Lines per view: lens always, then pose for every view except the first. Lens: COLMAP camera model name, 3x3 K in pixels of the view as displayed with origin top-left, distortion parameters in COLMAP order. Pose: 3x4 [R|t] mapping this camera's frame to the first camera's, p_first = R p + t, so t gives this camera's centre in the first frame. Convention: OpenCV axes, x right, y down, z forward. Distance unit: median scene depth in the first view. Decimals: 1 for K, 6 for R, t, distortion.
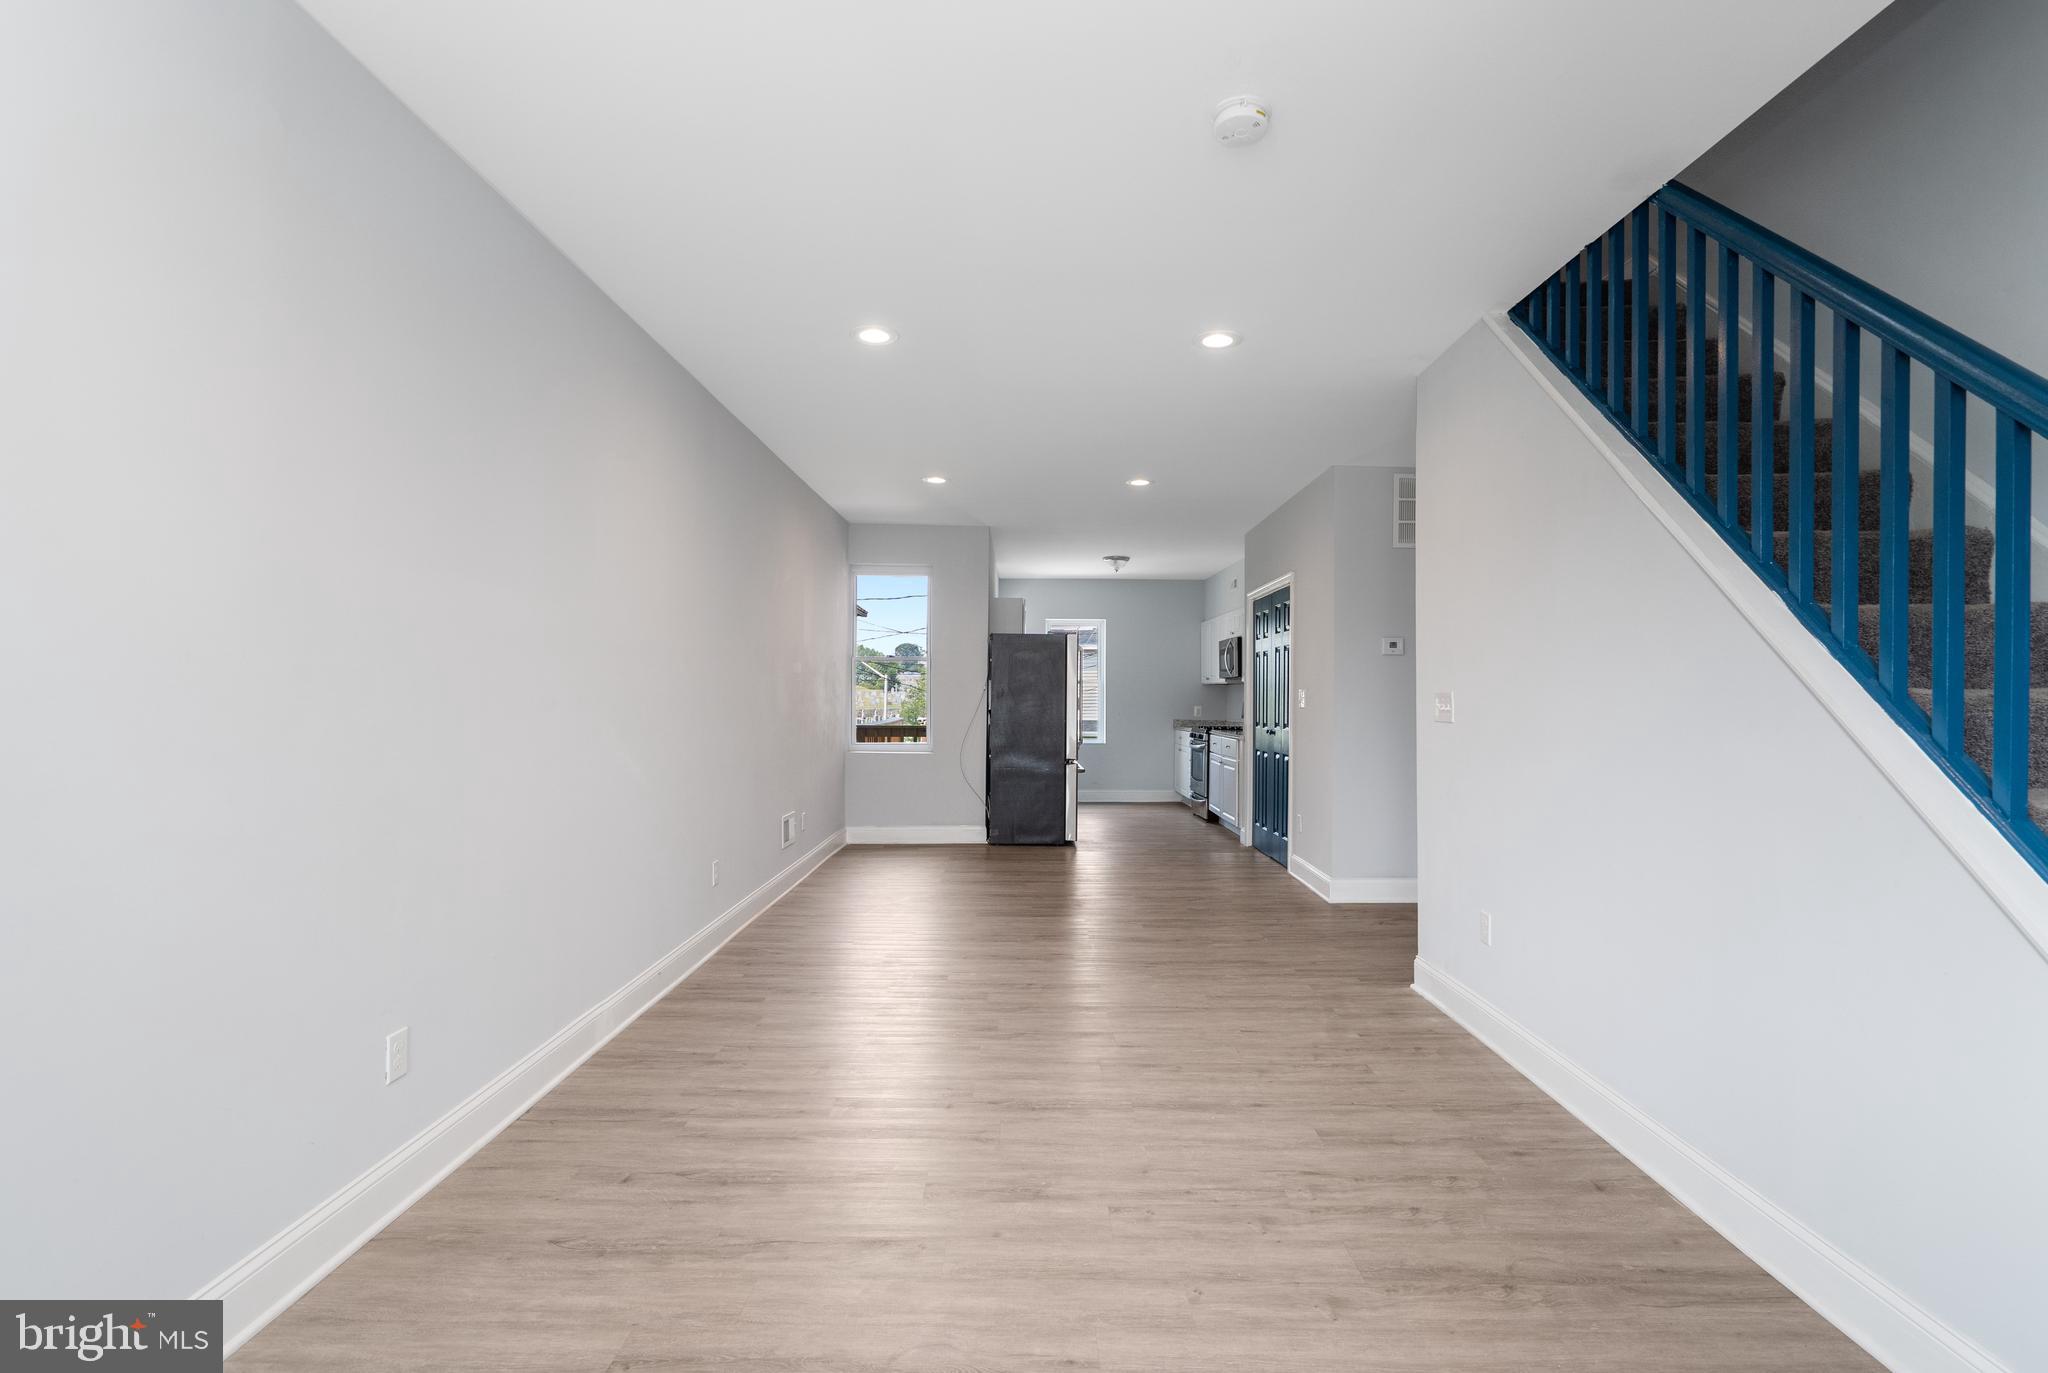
lens RADIAL K [[952.4, 0, 1023.5], [0, 952.4, 690.2], [0, 0, 1]] dist [-0.006076, 0.002027]
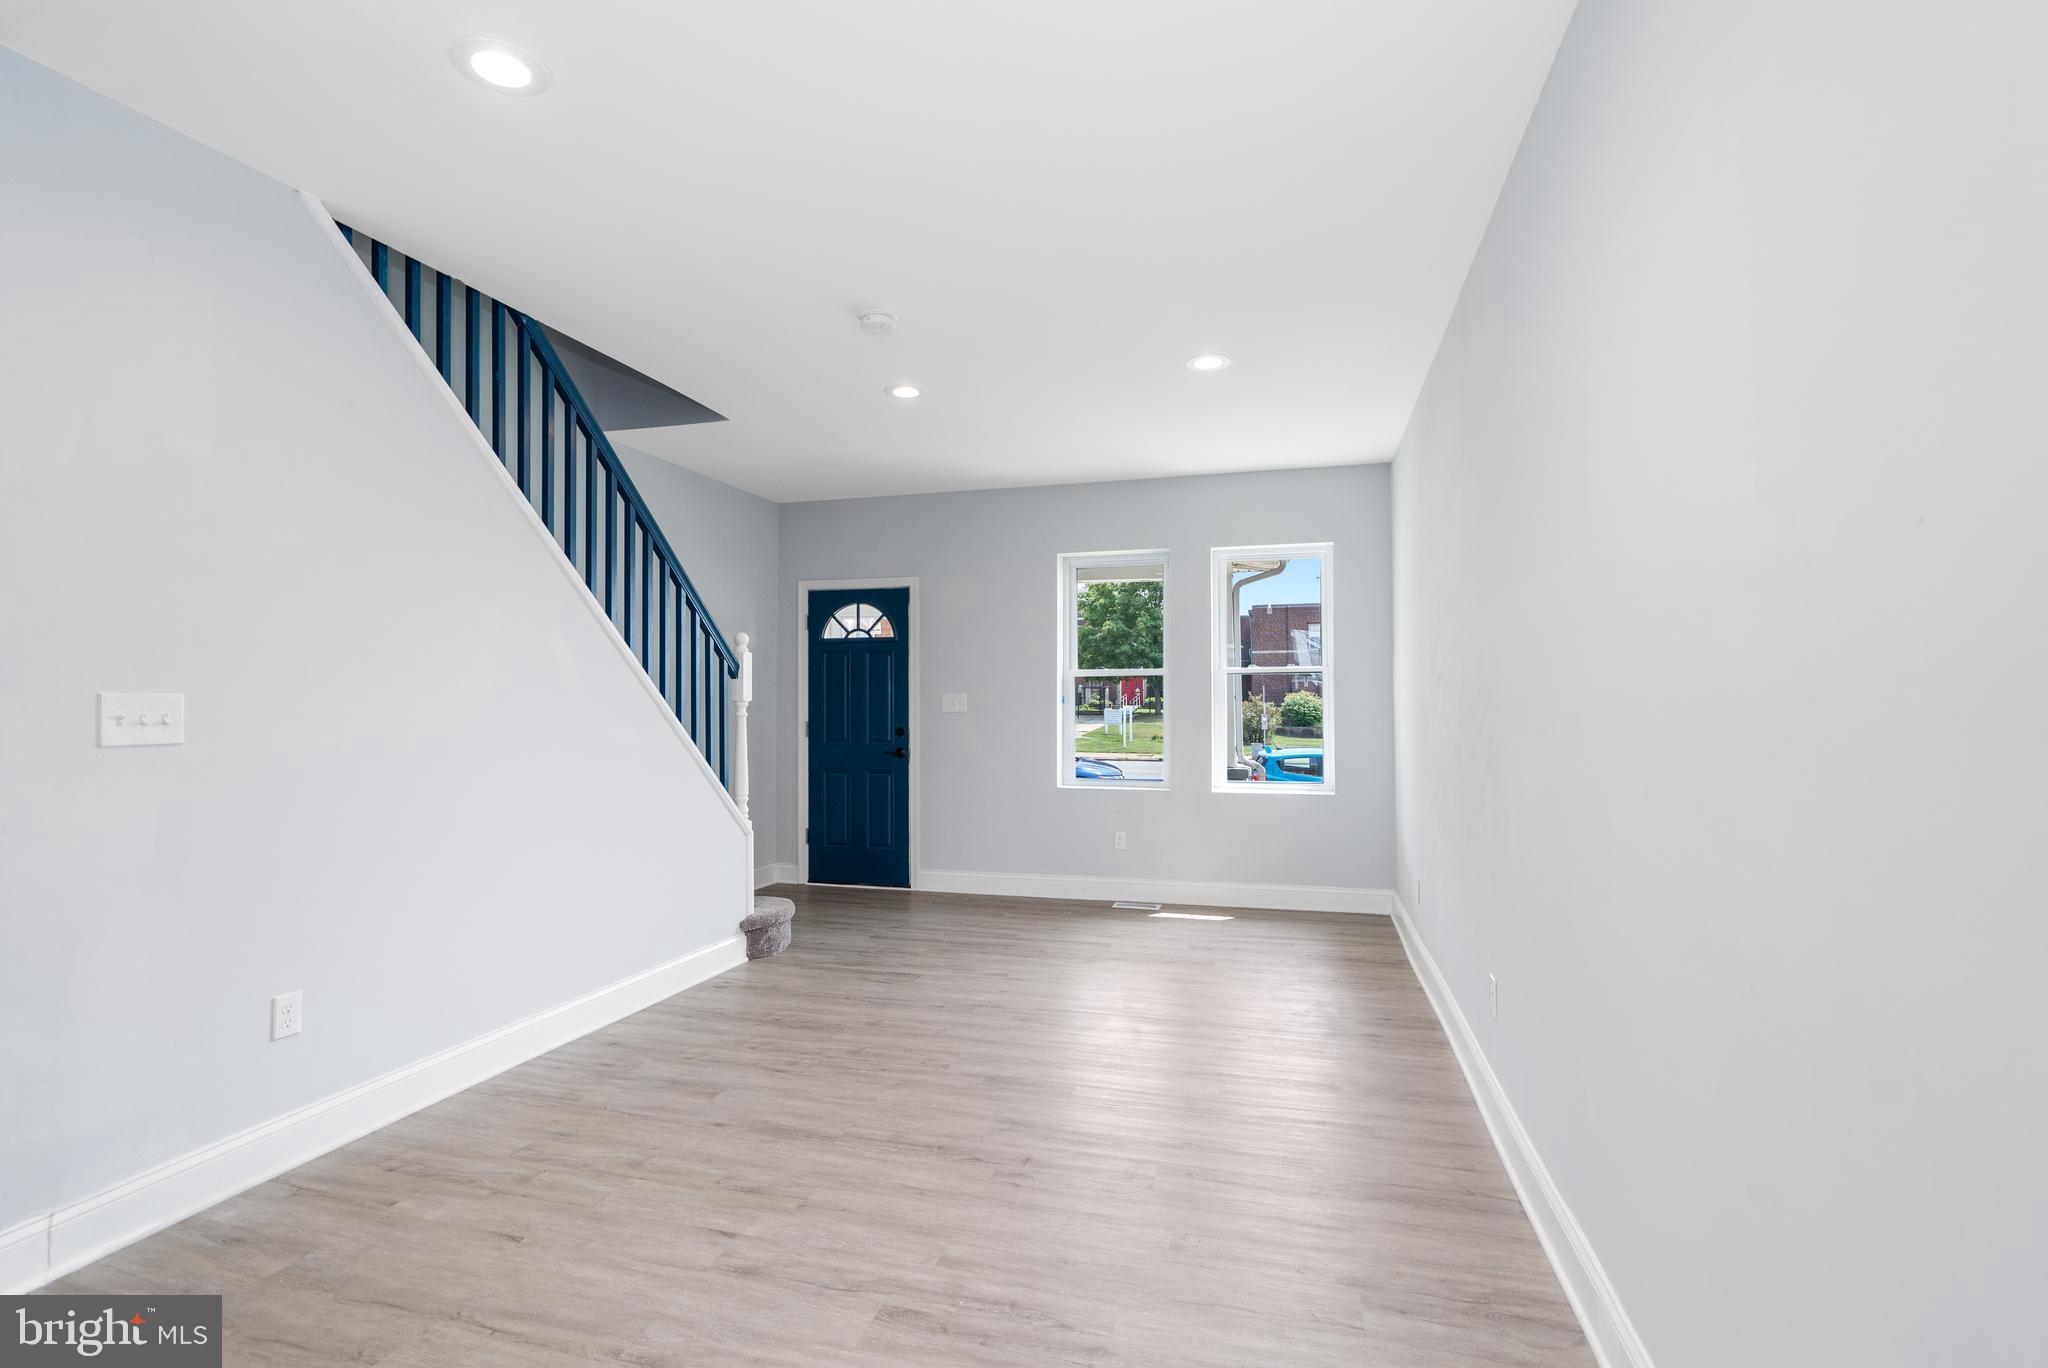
lens RADIAL K [[952.4, 0, 1008.6], [0, 952.4, 700.1], [0, 0, 1]] dist [-0.006076, 0.002027]
pose [[-0.959034, -0.006339, 0.283220, -0.158743], [-0.007021, 0.999974, -0.001394, 0.000746], [-0.283204, -0.003325, -0.959054, 0.945551]]
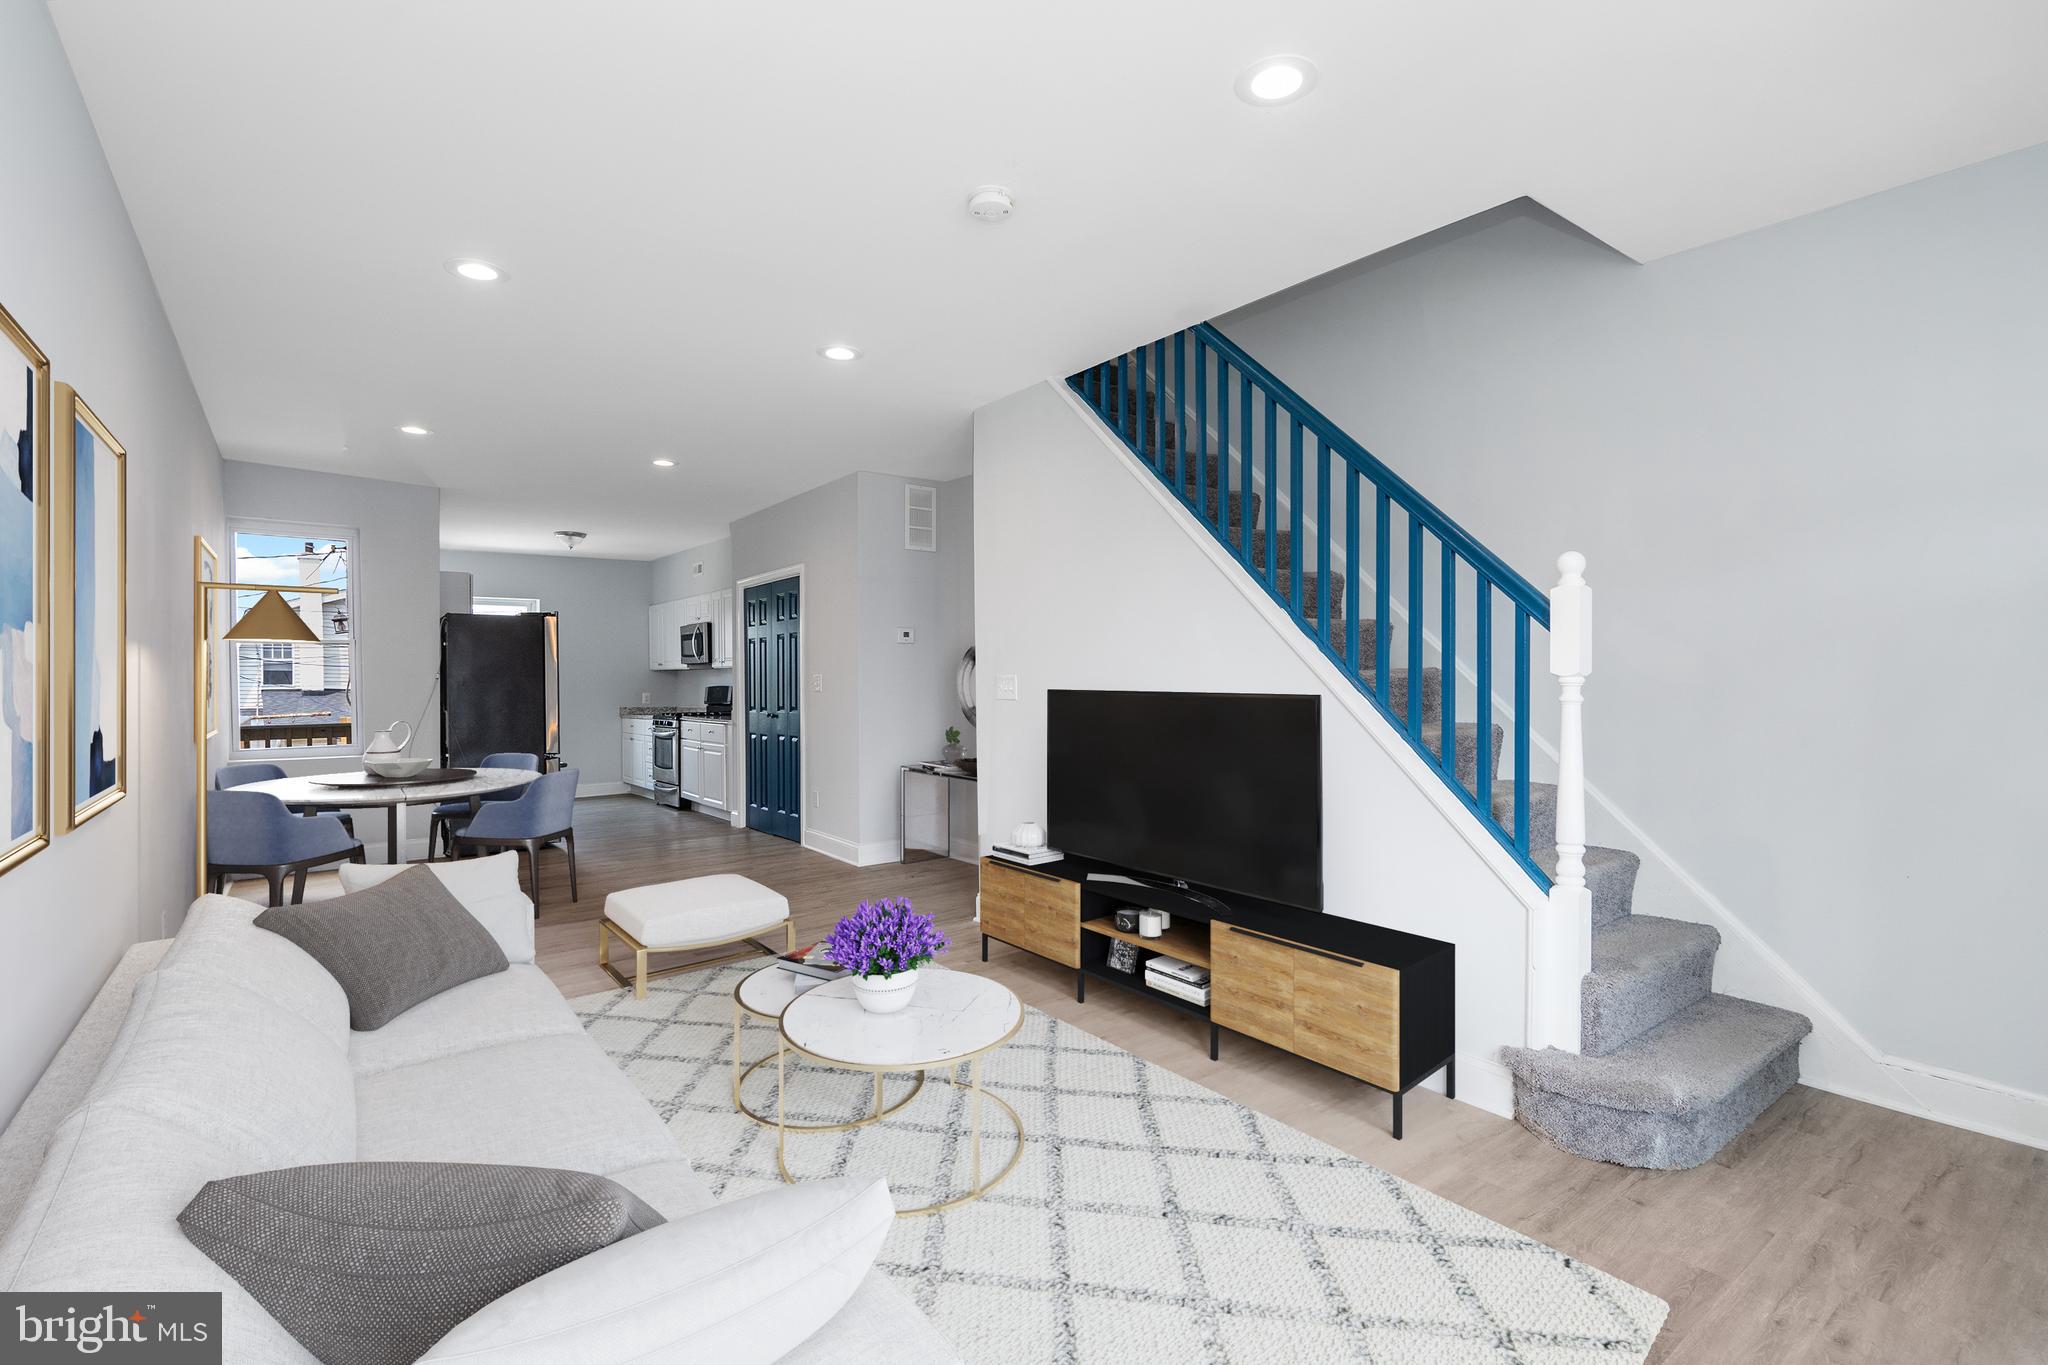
lens RADIAL K [[952.4, 0, 1020.9], [0, 952.4, 688.2], [0, 0, 1]] dist [-0.006076, 0.002027]
pose [[0.795865, -0.018824, 0.605181, -0.195388], [0.010096, 0.999790, 0.017820, -0.002020], [-0.605390, -0.008072, 0.795888, 0.004943]]
